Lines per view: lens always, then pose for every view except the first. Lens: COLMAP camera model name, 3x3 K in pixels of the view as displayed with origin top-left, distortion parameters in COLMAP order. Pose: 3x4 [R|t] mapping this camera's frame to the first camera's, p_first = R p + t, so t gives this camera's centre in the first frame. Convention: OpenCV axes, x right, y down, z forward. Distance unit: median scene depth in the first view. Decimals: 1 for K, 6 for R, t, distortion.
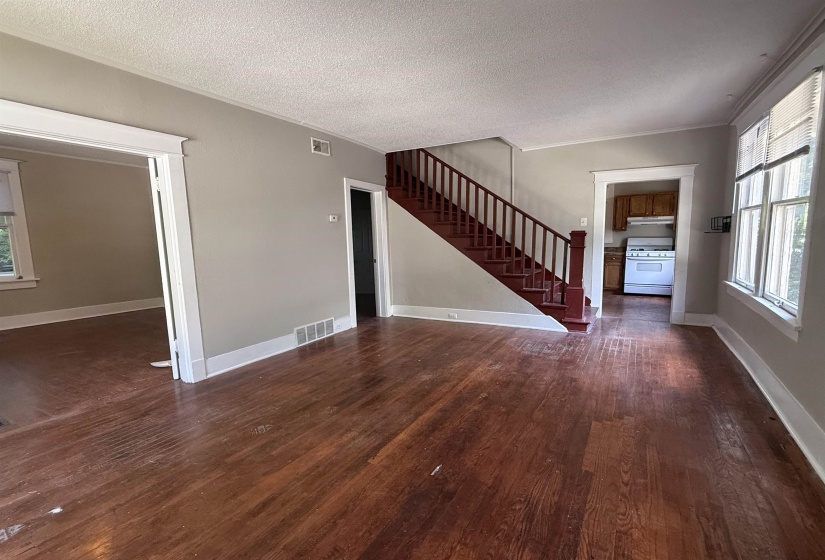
lens RADIAL K [[387.0, 0, 415.7], [0, 387.0, 286.6], [0, 0, 1]] dist [0.004560, -0.000460]
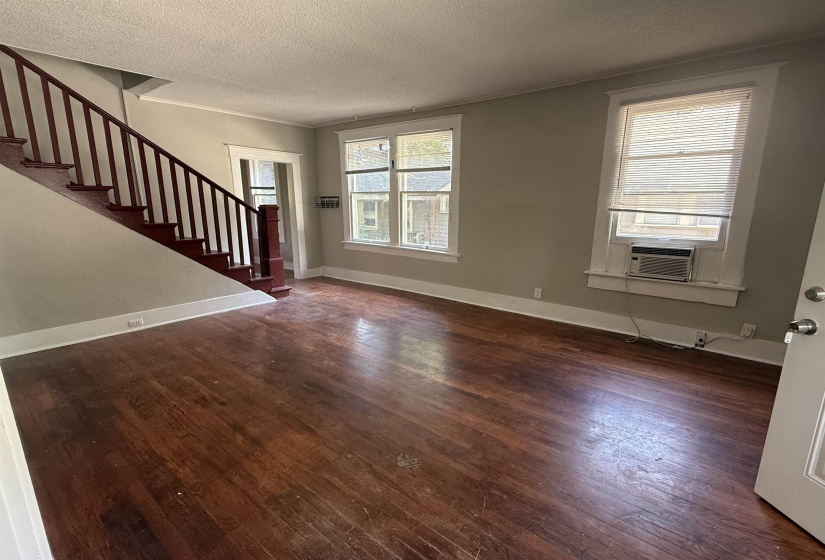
lens RADIAL K [[387.0, 0, 408.4], [0, 387.0, 289.0], [0, 0, 1]] dist [0.004560, -0.000460]
pose [[0.185169, -0.191562, 0.963855, -0.685515], [0.117117, 0.978128, 0.171899, -0.067993], [-0.975703, 0.081053, 0.203554, 0.513736]]
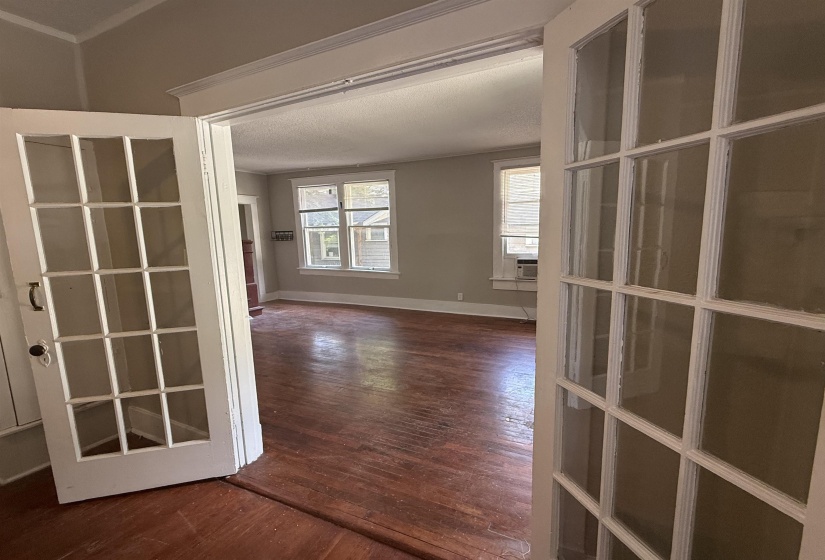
lens RADIAL K [[387.0, 0, 410.5], [0, 387.0, 272.1], [0, 0, 1]] dist [0.004560, -0.000460]
pose [[-0.036758, -0.083448, 0.995834, -1.071018], [0.151001, 0.984602, 0.088081, -0.082785], [-0.987850, 0.153610, -0.023592, 0.596174]]
